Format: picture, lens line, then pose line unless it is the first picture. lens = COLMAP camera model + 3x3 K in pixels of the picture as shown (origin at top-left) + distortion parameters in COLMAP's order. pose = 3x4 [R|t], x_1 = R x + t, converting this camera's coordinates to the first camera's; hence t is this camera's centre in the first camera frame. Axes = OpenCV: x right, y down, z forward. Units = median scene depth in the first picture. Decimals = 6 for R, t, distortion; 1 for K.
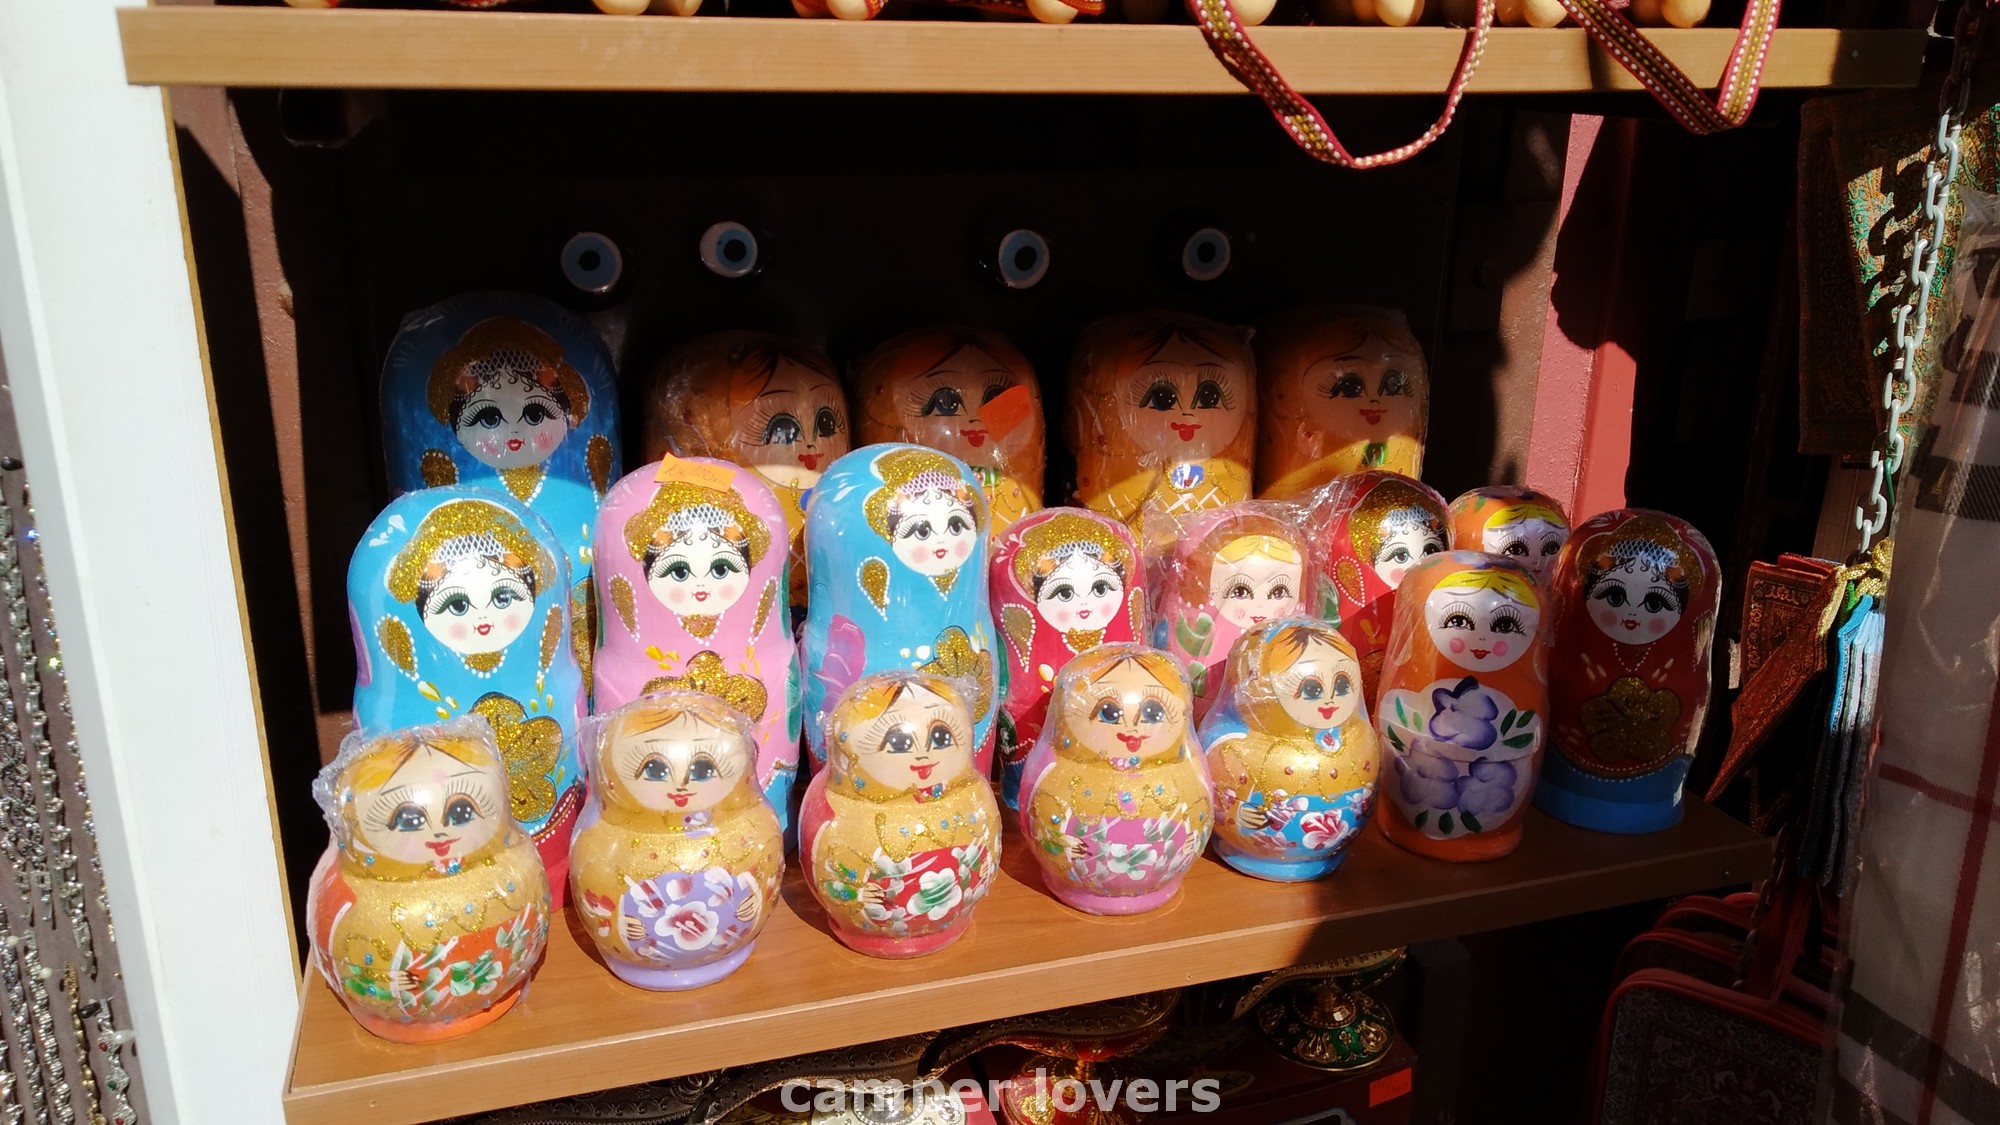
lens RADIAL K [[1516.3, 0, 995.9], [0, 1516.3, 552.6], [0, 0, 1]] dist [-0.003283, -0.049343]
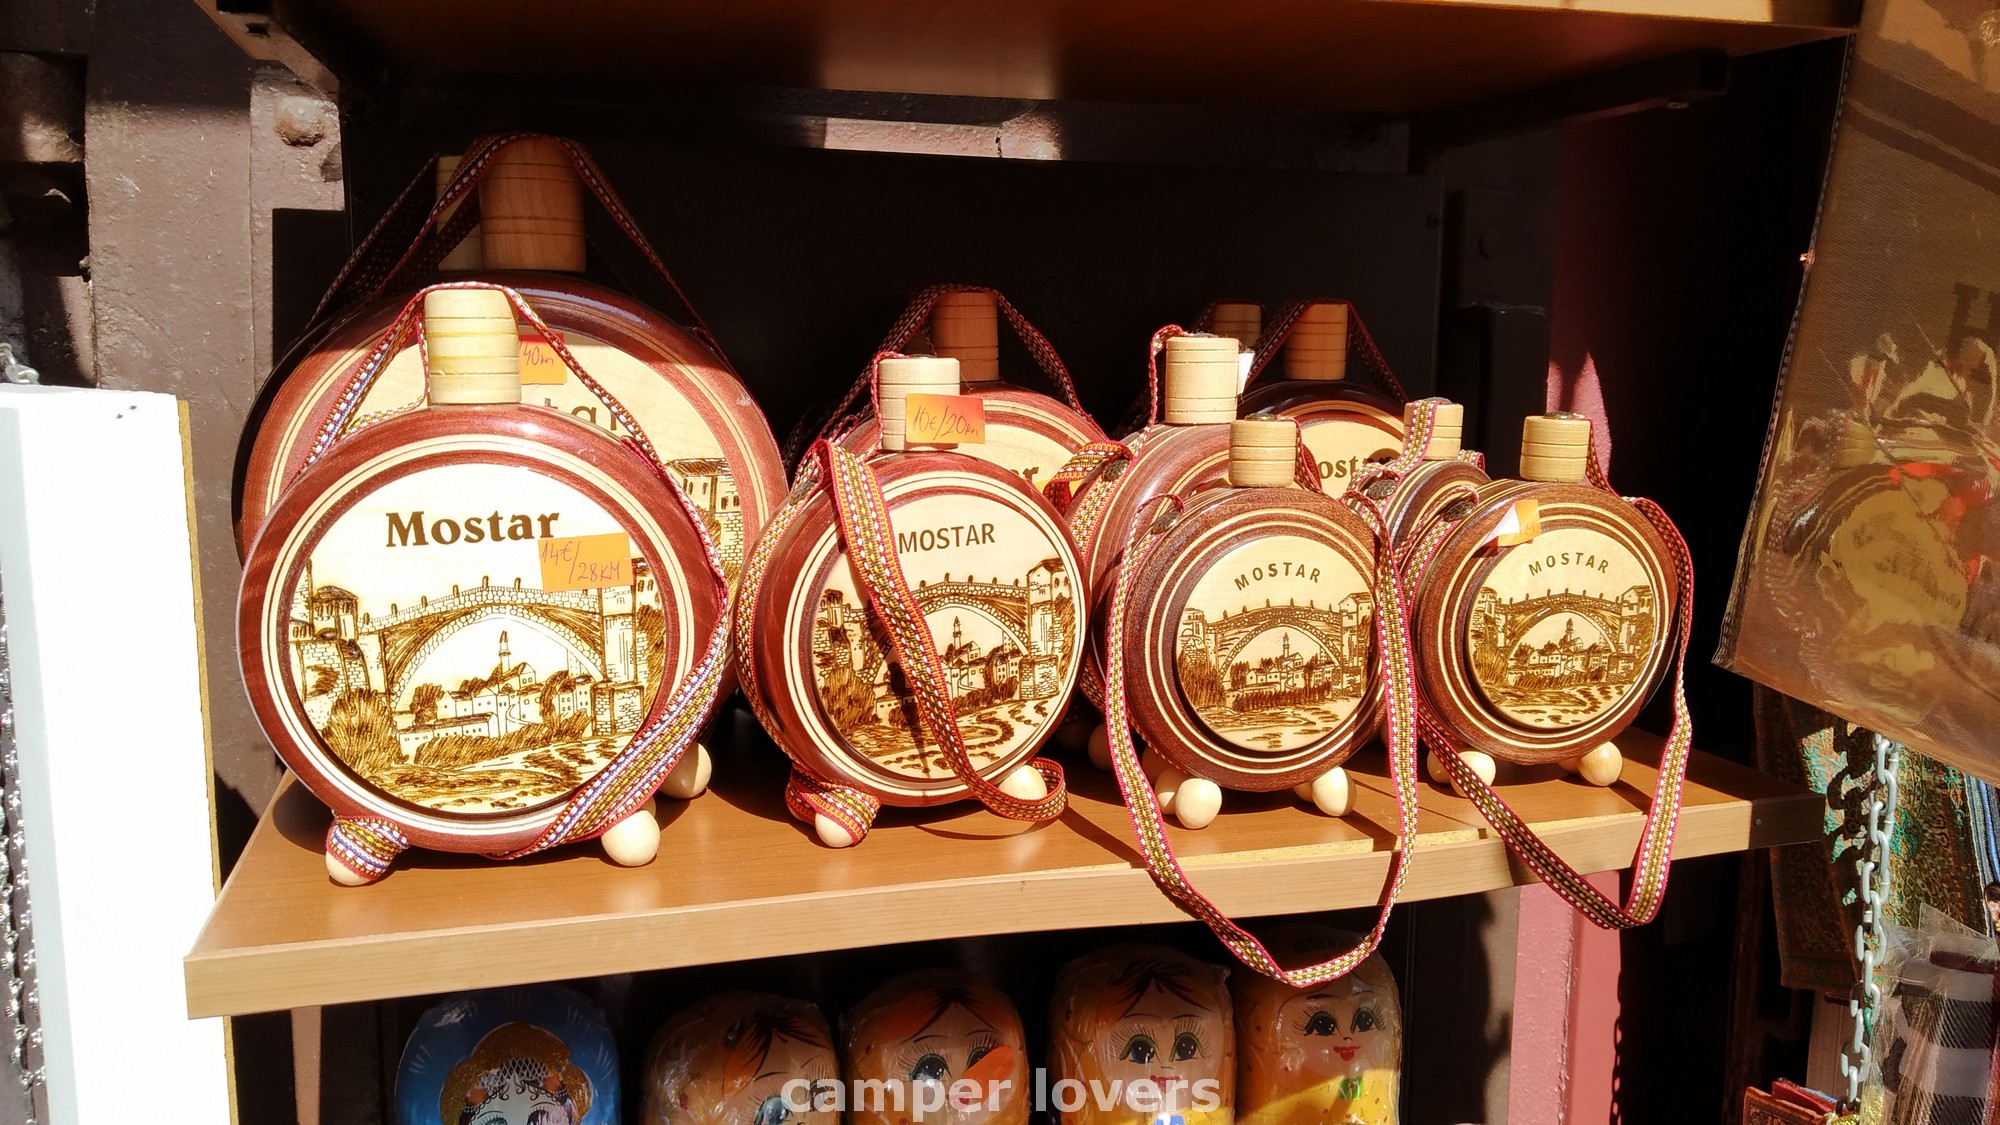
lens RADIAL K [[1516.3, 0, 997.7], [0, 1516.3, 553.3], [0, 0, 1]] dist [-0.003283, -0.049343]
pose [[0.999945, -0.001953, -0.010258, 0.016067], [-0.000185, 0.978885, -0.204409, -0.158979], [0.010441, 0.204400, 0.978832, -0.064007]]
